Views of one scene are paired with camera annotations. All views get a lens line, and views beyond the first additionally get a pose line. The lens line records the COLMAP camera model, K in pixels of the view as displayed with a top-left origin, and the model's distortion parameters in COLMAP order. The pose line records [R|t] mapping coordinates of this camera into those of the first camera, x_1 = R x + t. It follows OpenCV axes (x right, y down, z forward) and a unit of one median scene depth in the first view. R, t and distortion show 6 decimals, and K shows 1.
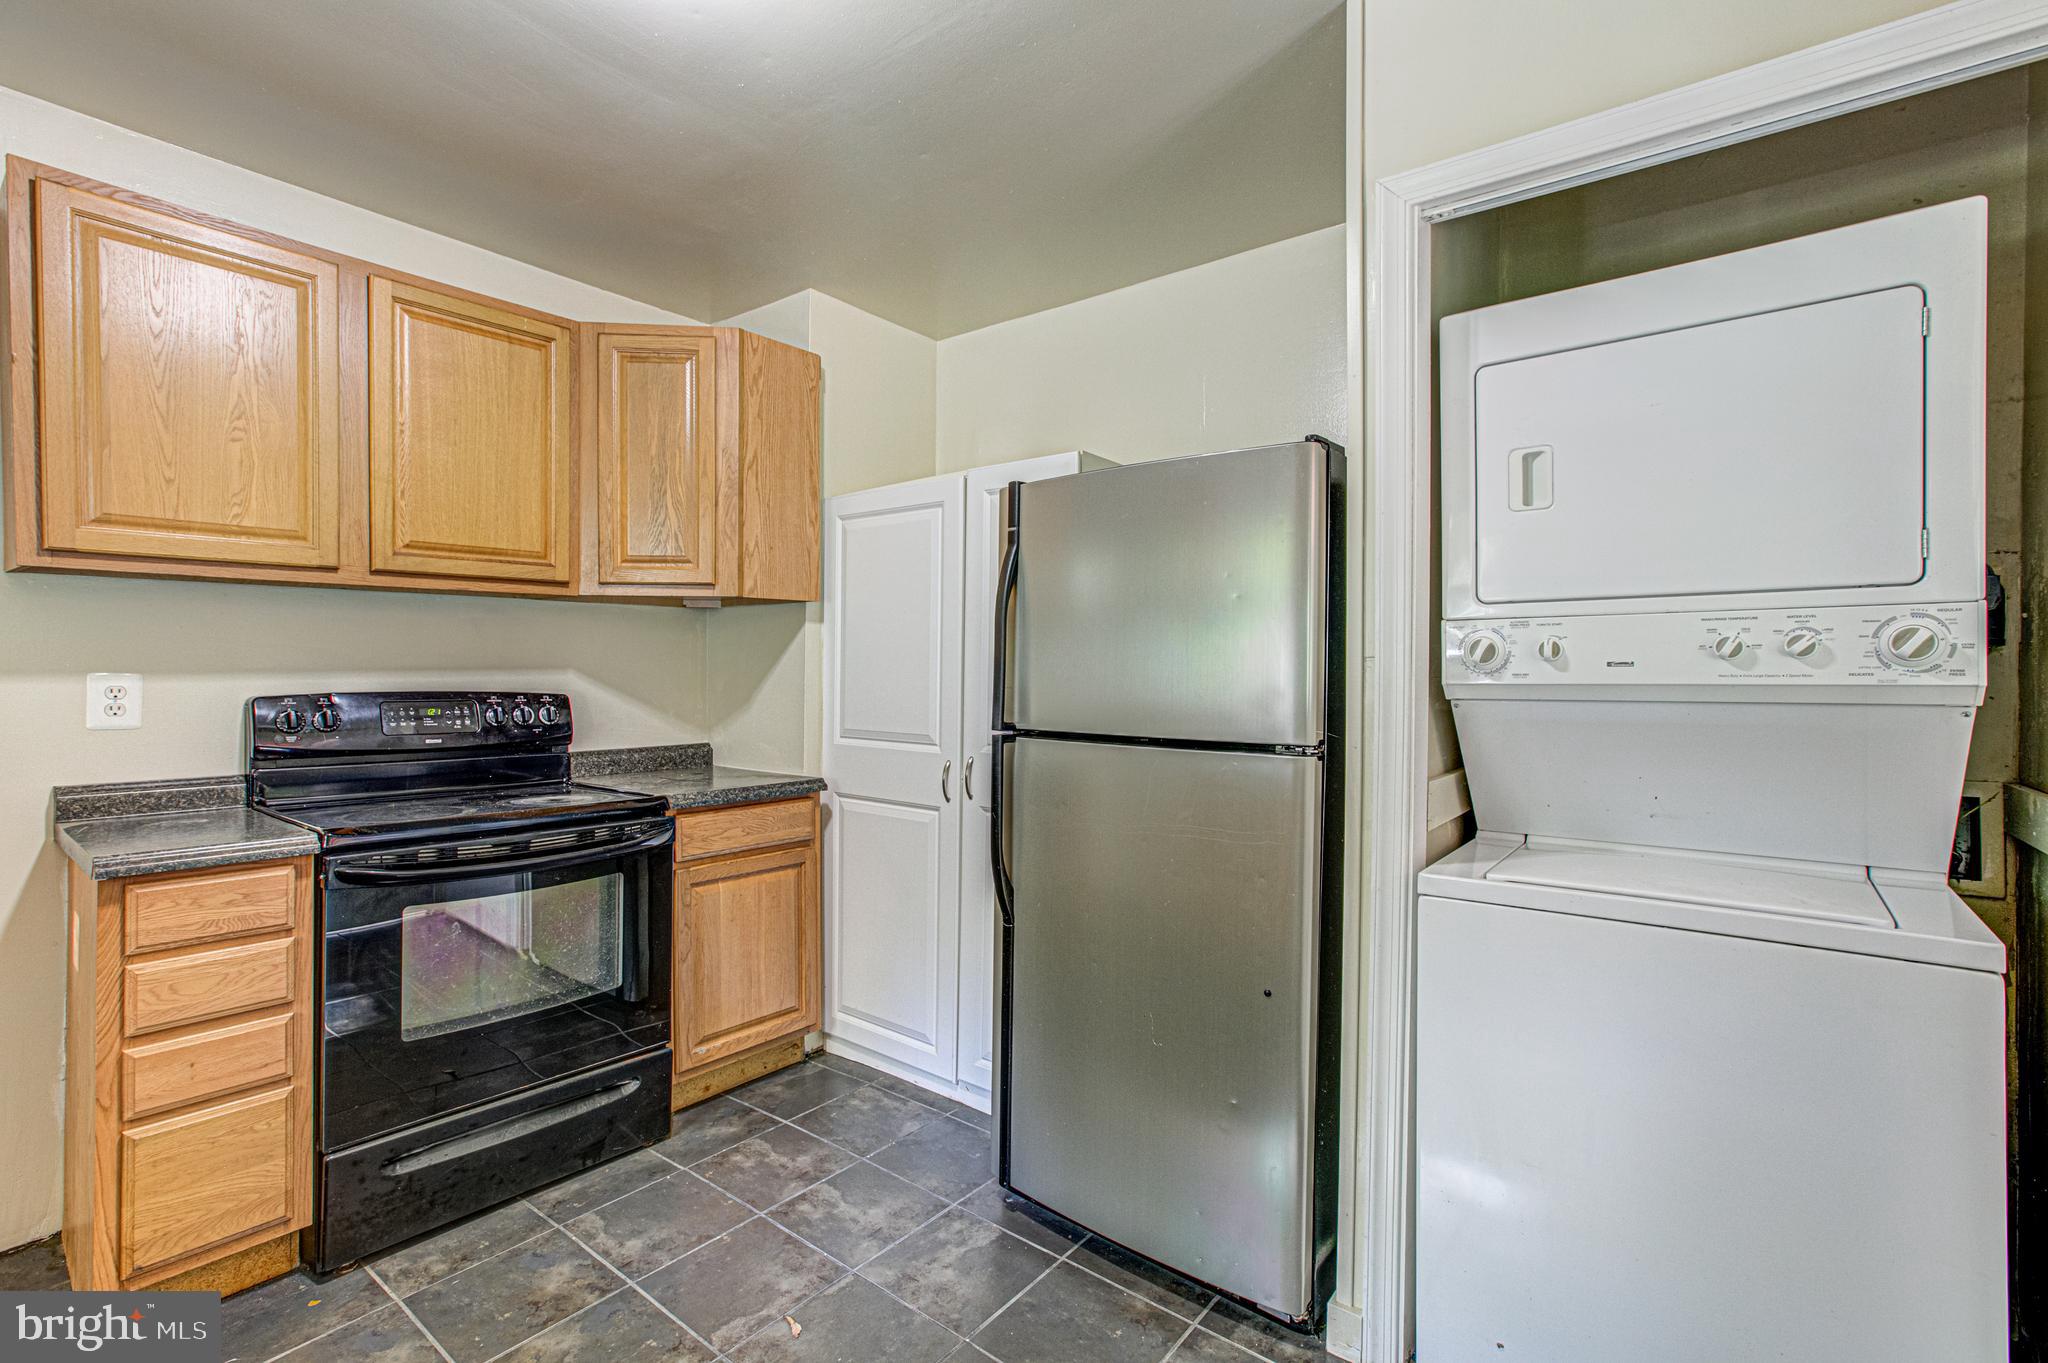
lens RADIAL K [[929.6, 0, 1000.8], [0, 929.6, 680.4], [0, 0, 1]] dist [-0.000423, 0.000562]
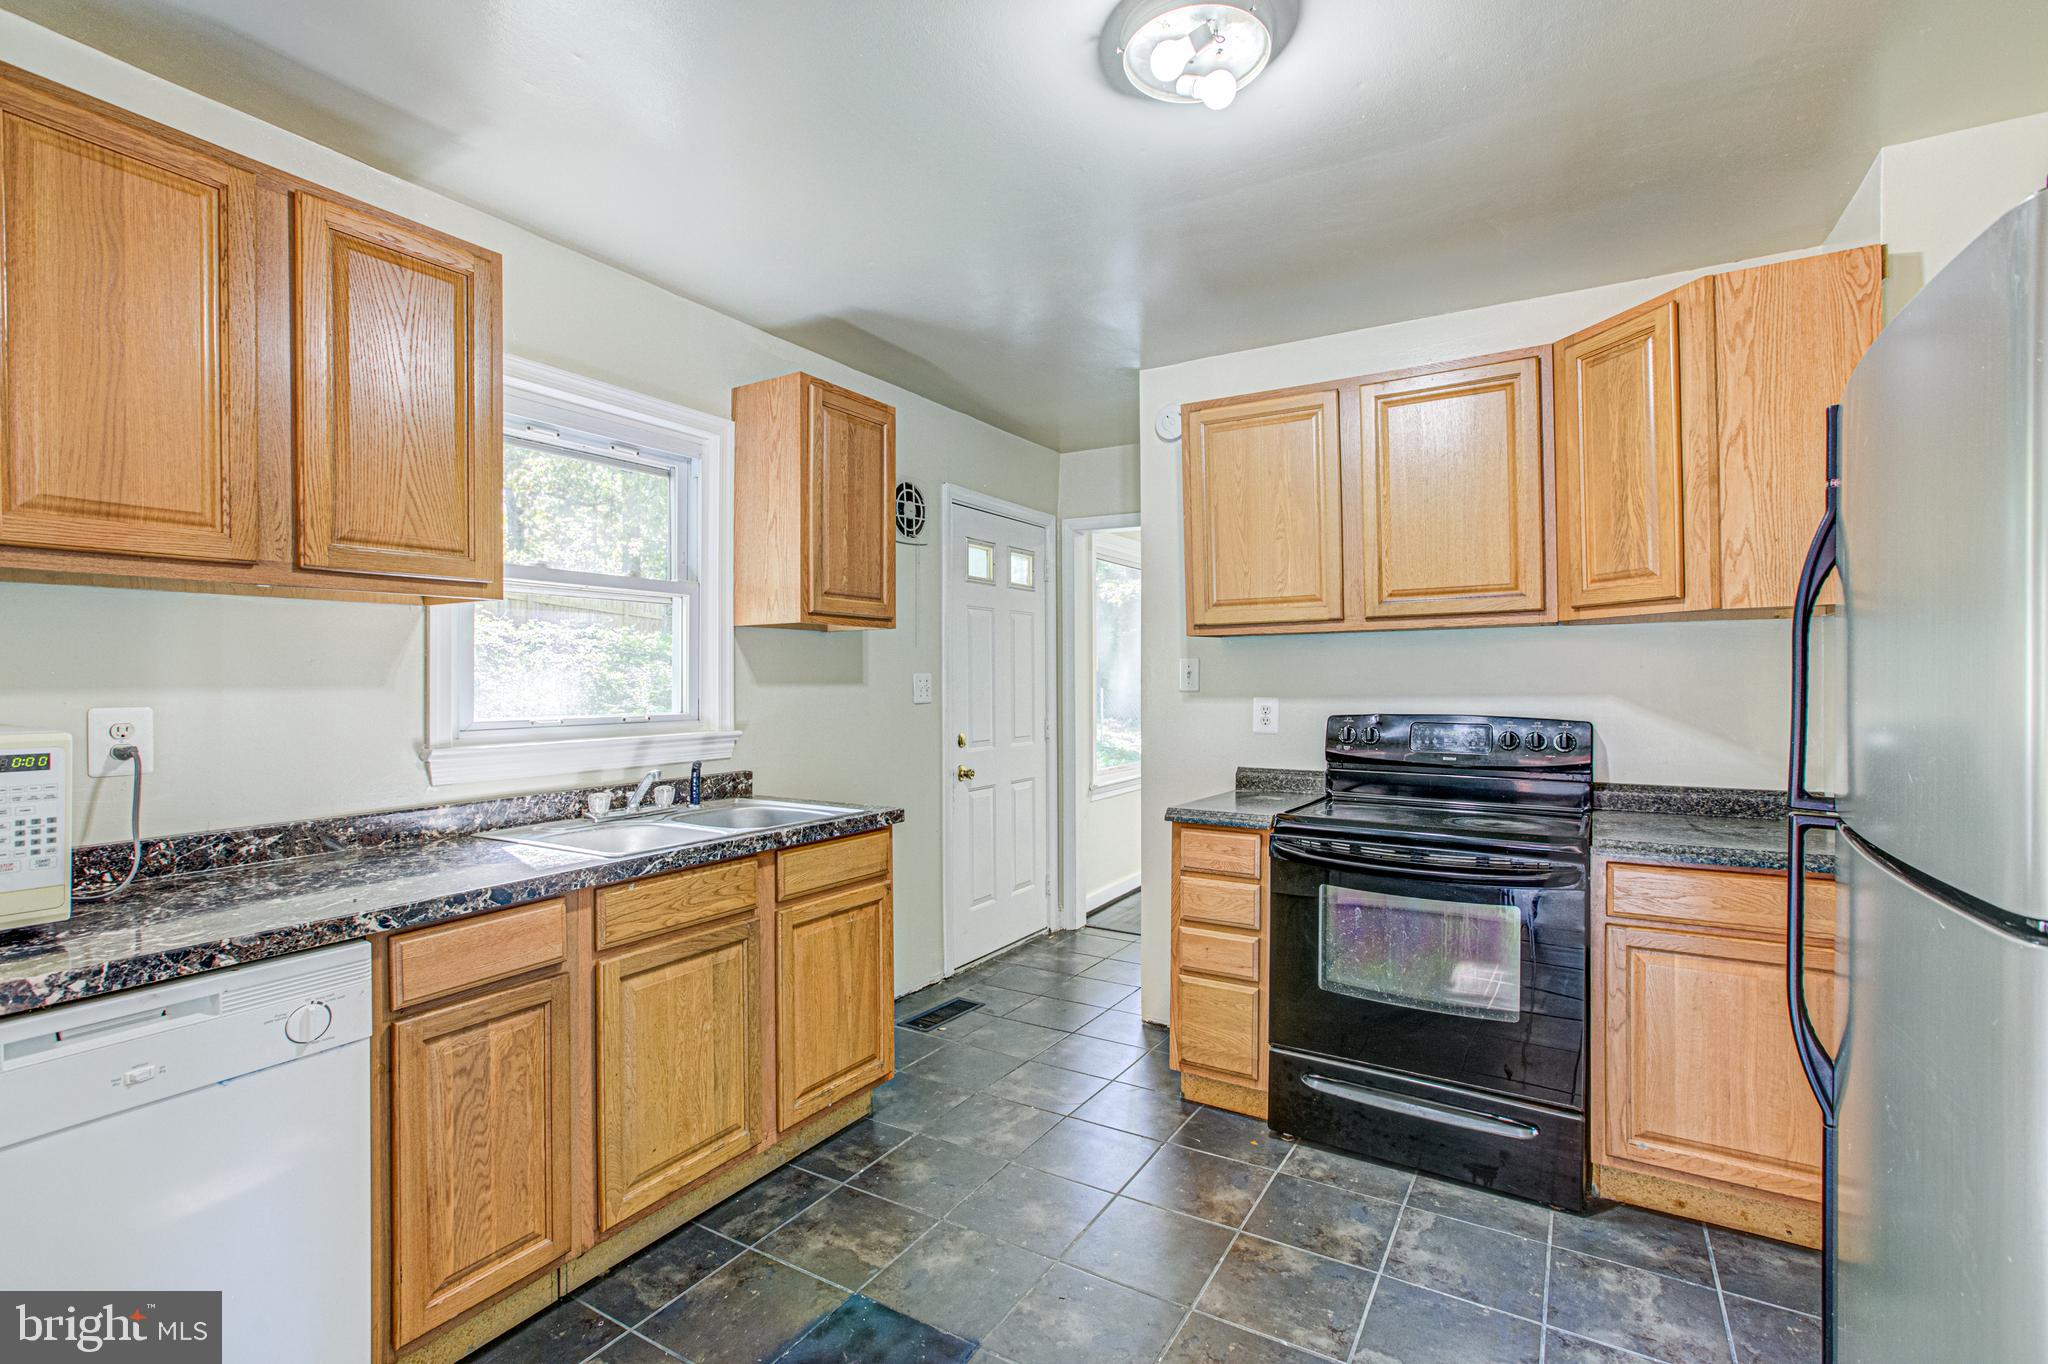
lens RADIAL K [[950.2, 0, 1044.6], [0, 950.2, 679.4], [0, 0, 1]] dist [-0.034934, 0.025731]
pose [[0.147627, -0.002515, -0.989040, 0.511632], [-0.006554, 0.999972, -0.003521, -0.027232], [0.989021, 0.007002, 0.147607, 0.369513]]
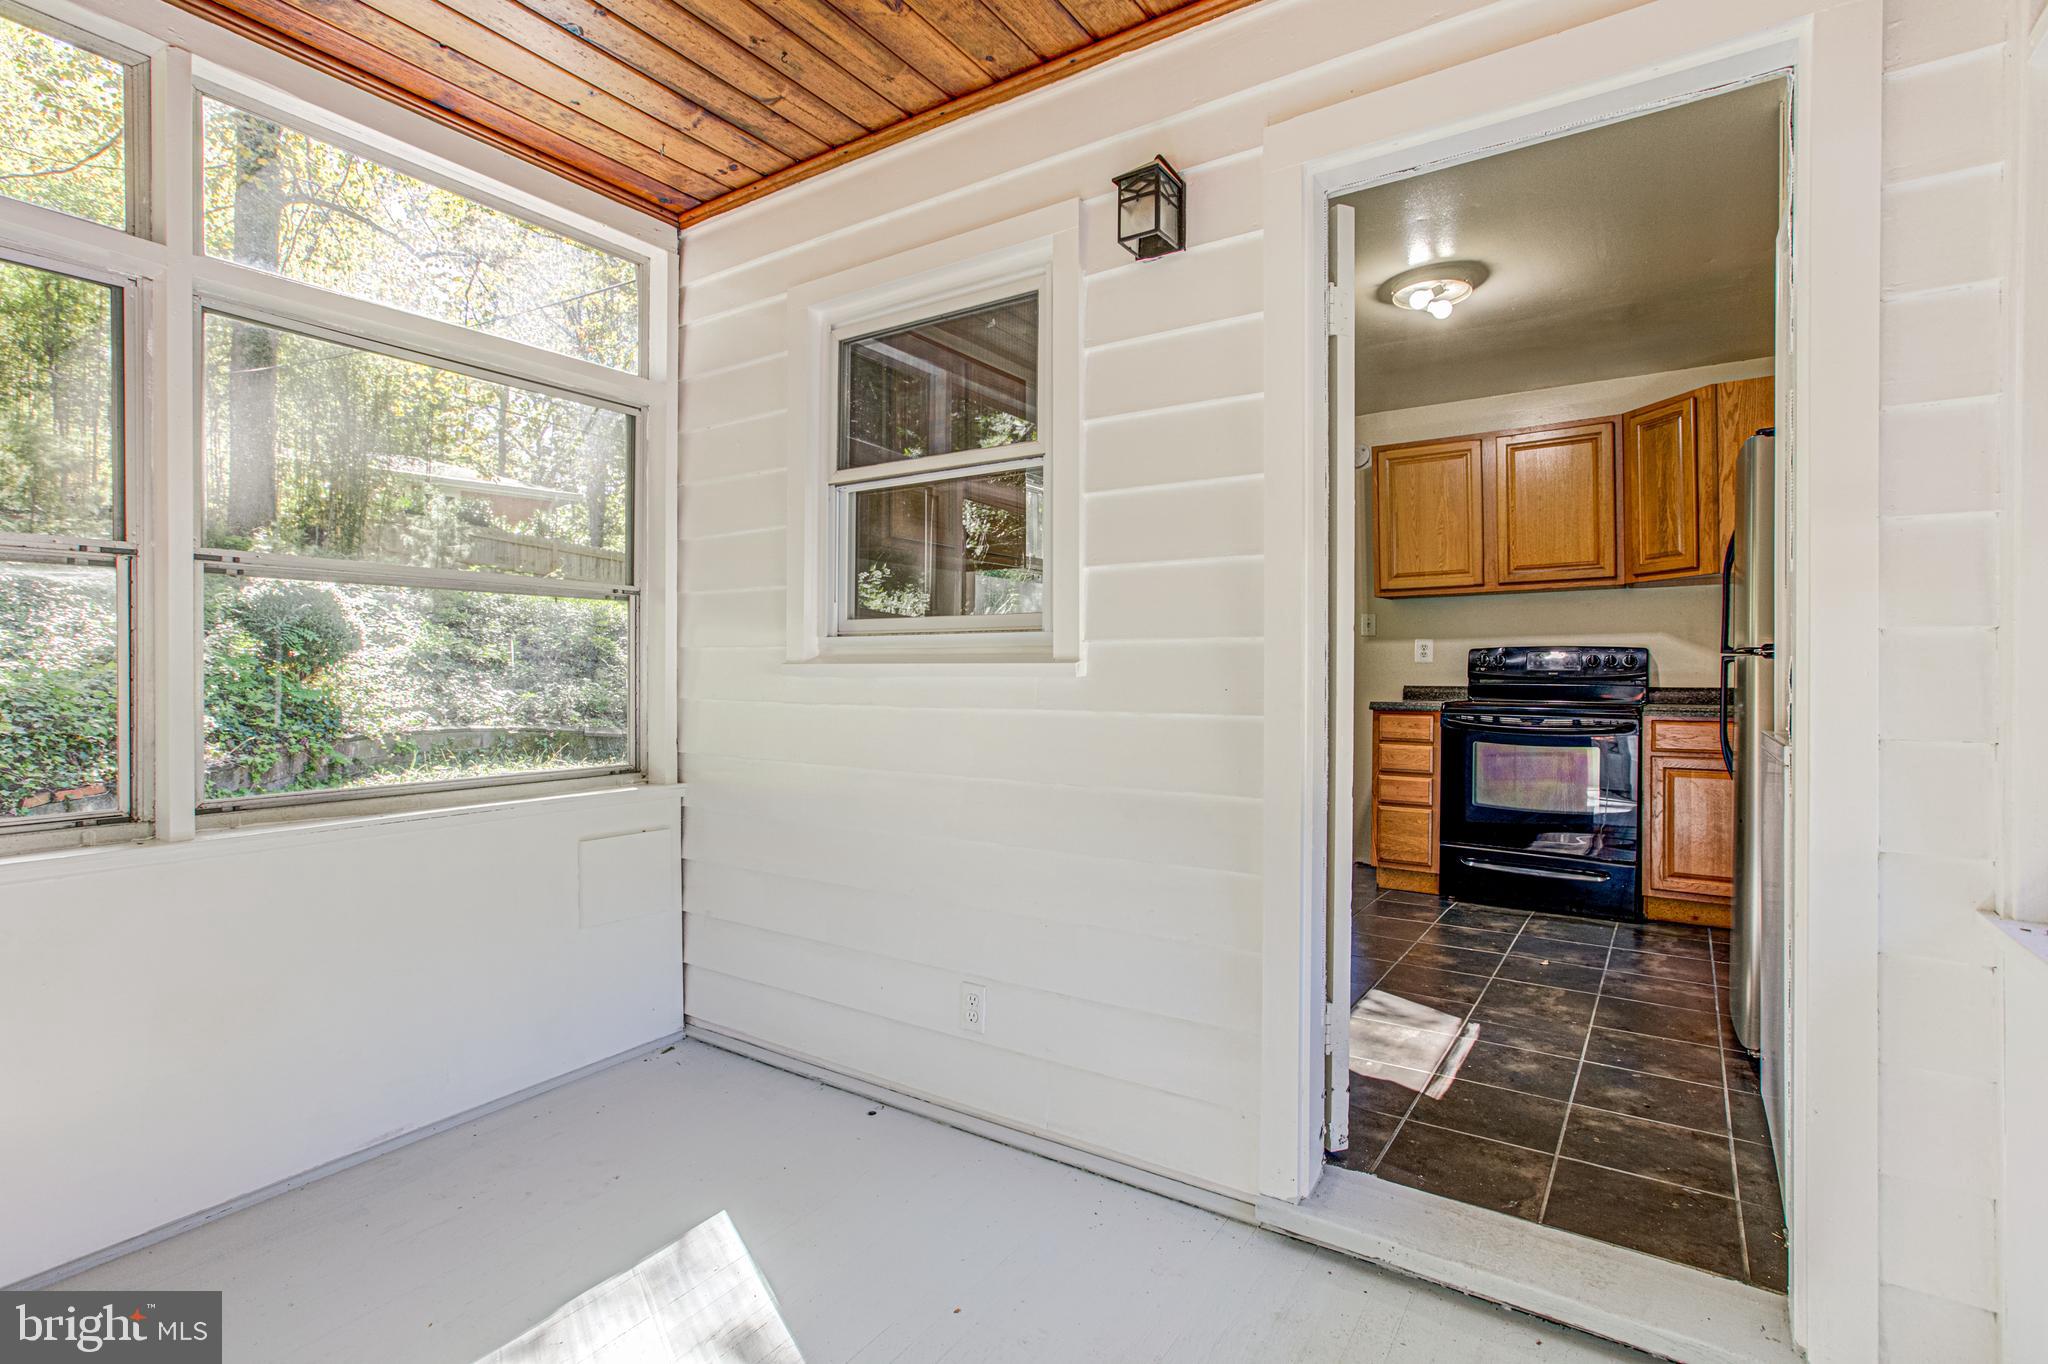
lens RADIAL K [[993.7, 0, 1016.7], [0, 993.7, 675.8], [0, 0, 1]] dist [0.001281, 0.000357]
pose [[0.077950, -0.001311, -0.996956, 1.341286], [-0.011630, 0.999930, -0.002225, 0.094483], [0.996889, 0.011768, 0.077929, -0.197387]]
